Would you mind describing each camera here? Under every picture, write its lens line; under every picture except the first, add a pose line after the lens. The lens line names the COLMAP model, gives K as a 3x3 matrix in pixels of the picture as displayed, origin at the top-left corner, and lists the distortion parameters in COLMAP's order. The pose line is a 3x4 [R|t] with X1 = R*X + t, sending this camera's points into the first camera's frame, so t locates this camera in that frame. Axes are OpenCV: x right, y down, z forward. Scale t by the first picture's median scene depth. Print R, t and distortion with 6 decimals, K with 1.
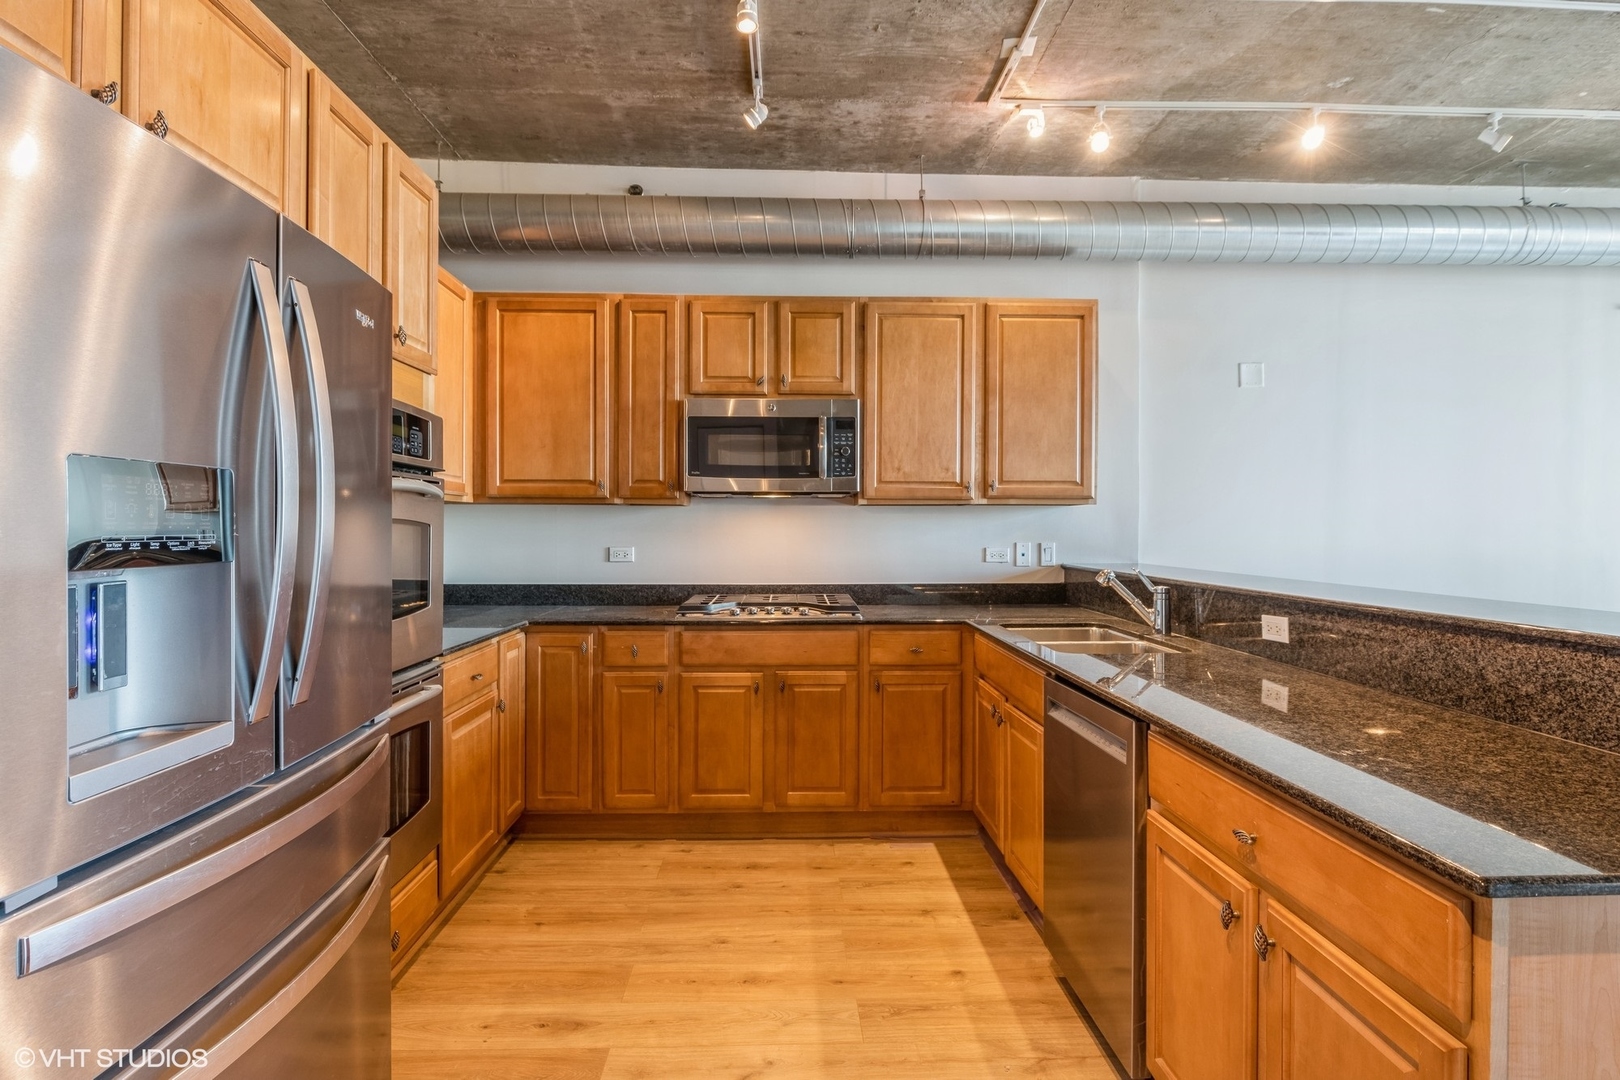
lens RADIAL K [[822.6, 0, 809.4], [0, 822.6, 536.6], [0, 0, 1]] dist [-0.011568, 0.001395]
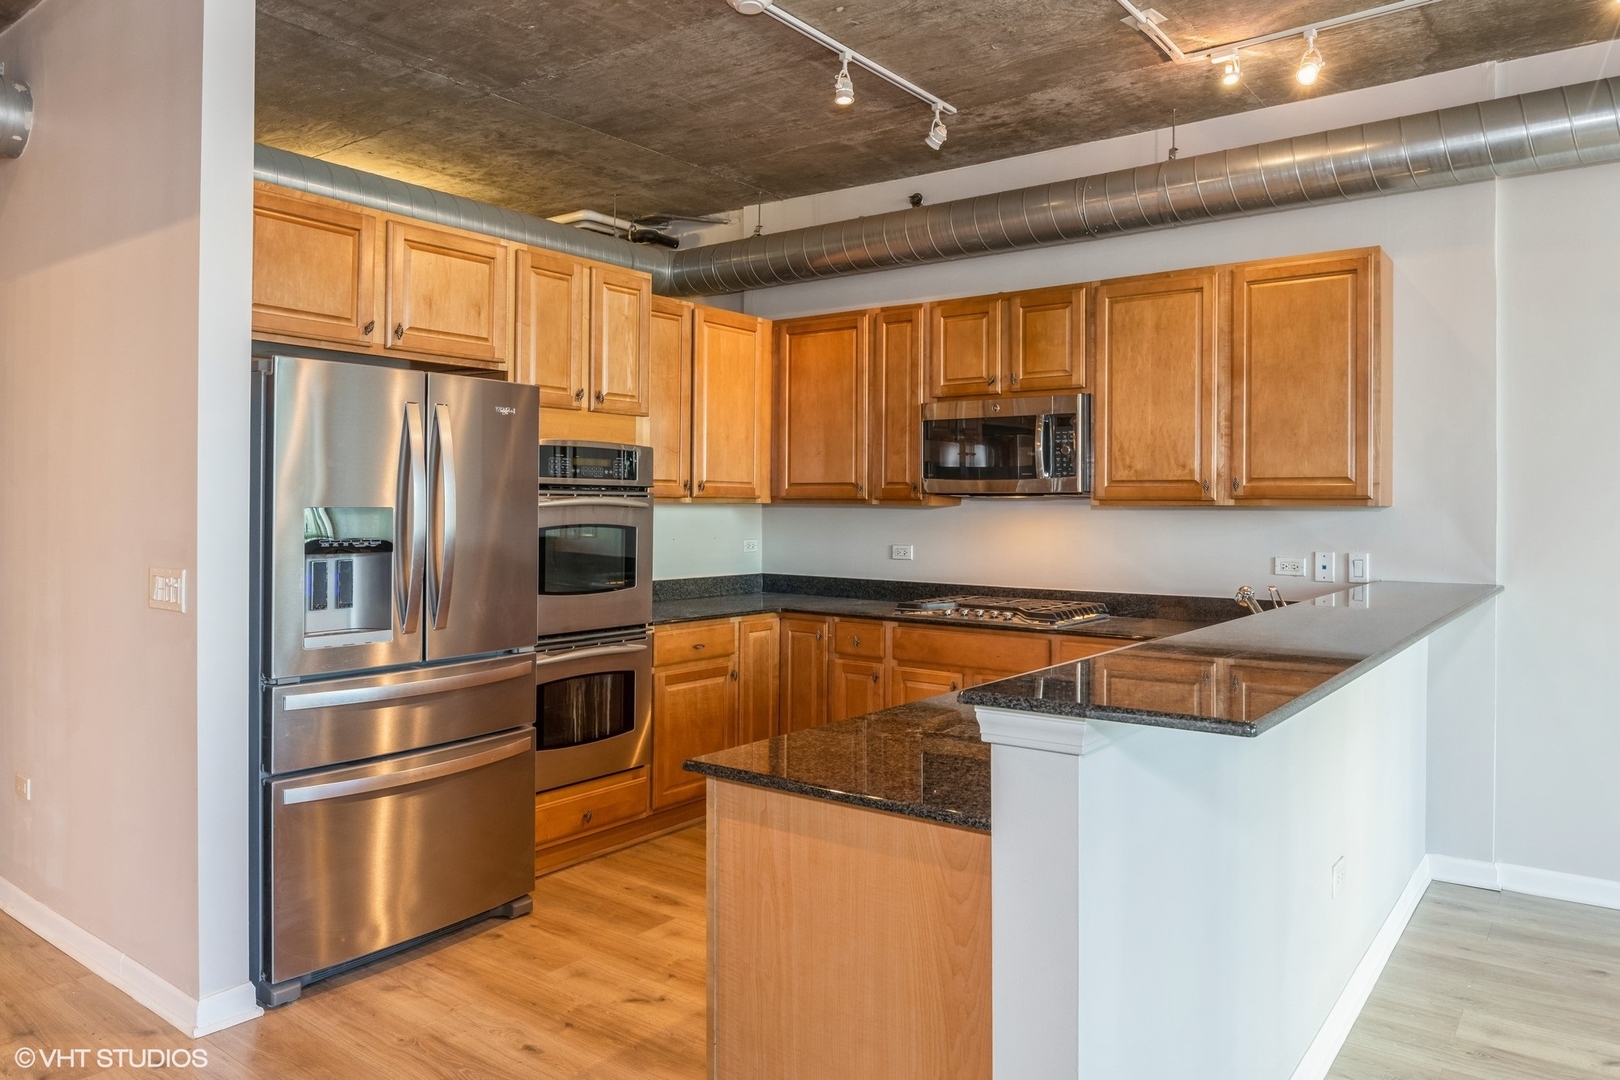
lens RADIAL K [[1103.5, 0, 819.8], [0, 1103.5, 505.2], [0, 0, 1]] dist [-0.020468, -0.012567]
pose [[0.775234, 0.001826, -0.631672, 0.666143], [-0.011599, 0.999868, -0.011344, -0.024318], [0.631568, 0.016121, 0.775153, -0.165808]]
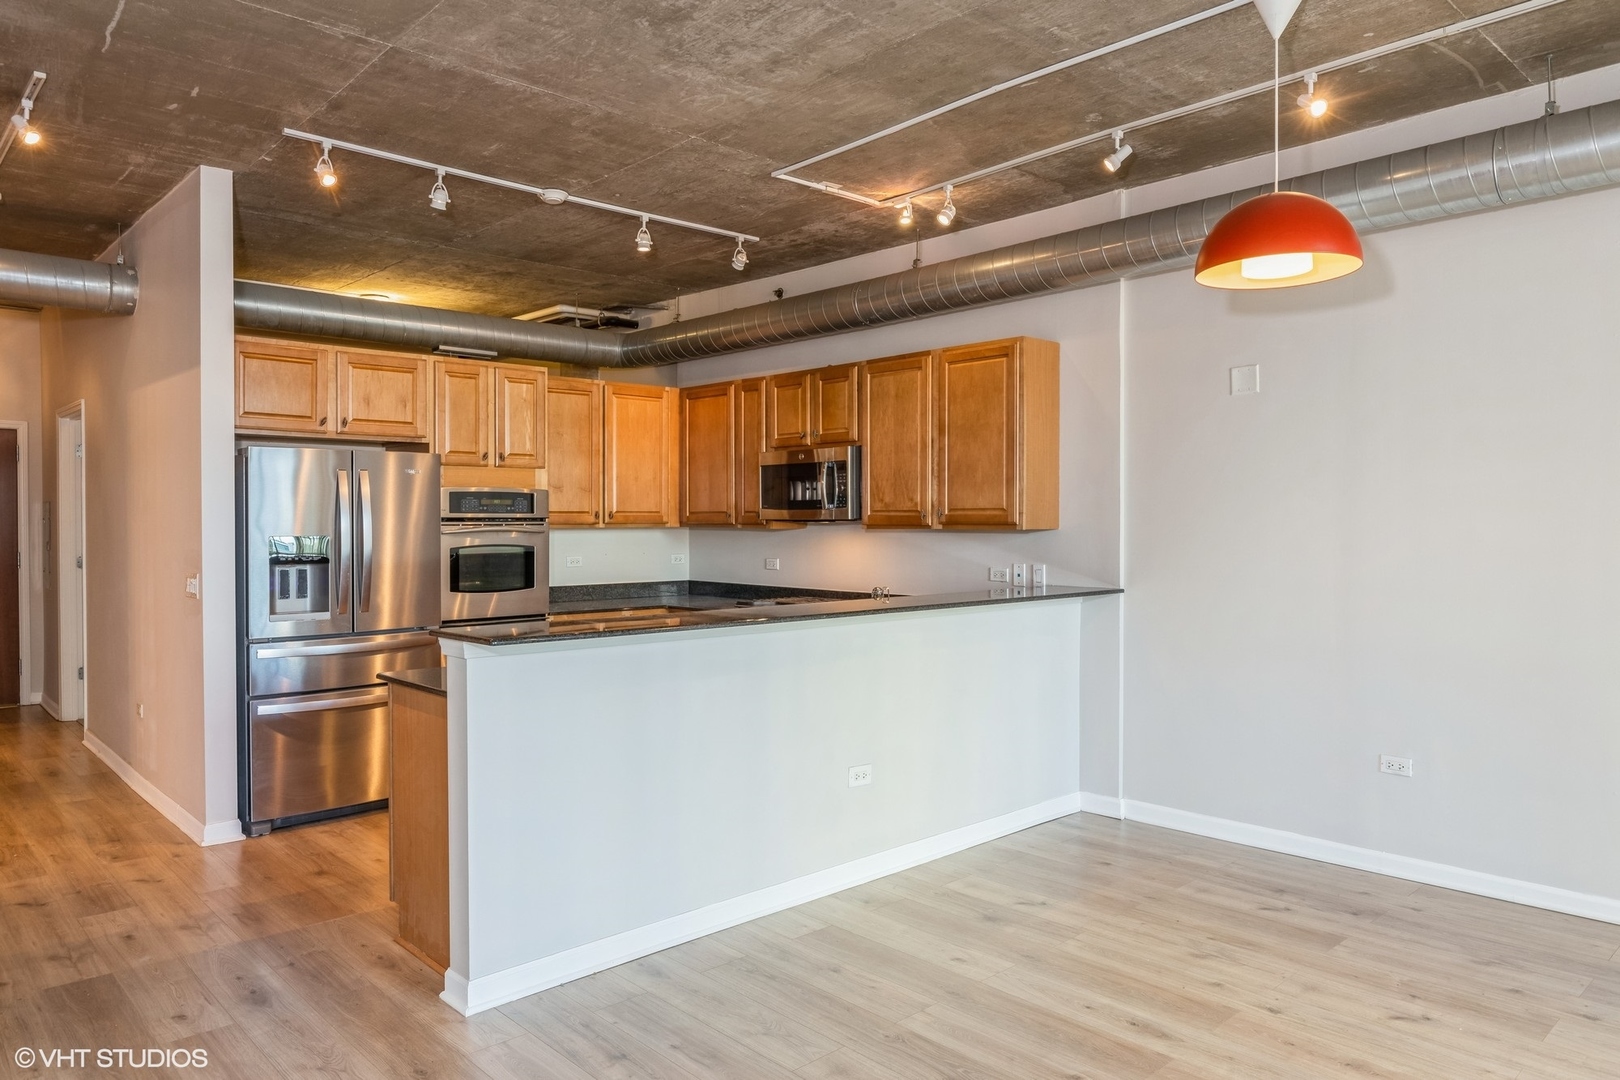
lens RADIAL K [[1103.5, 0, 826.3], [0, 1103.5, 532.5], [0, 0, 1]] dist [-0.020468, -0.012567]
pose [[0.653928, 0.005304, -0.756538, 1.405130], [-0.005564, 0.999982, 0.002202, -0.041069], [0.756536, 0.002770, 0.653946, -0.135357]]
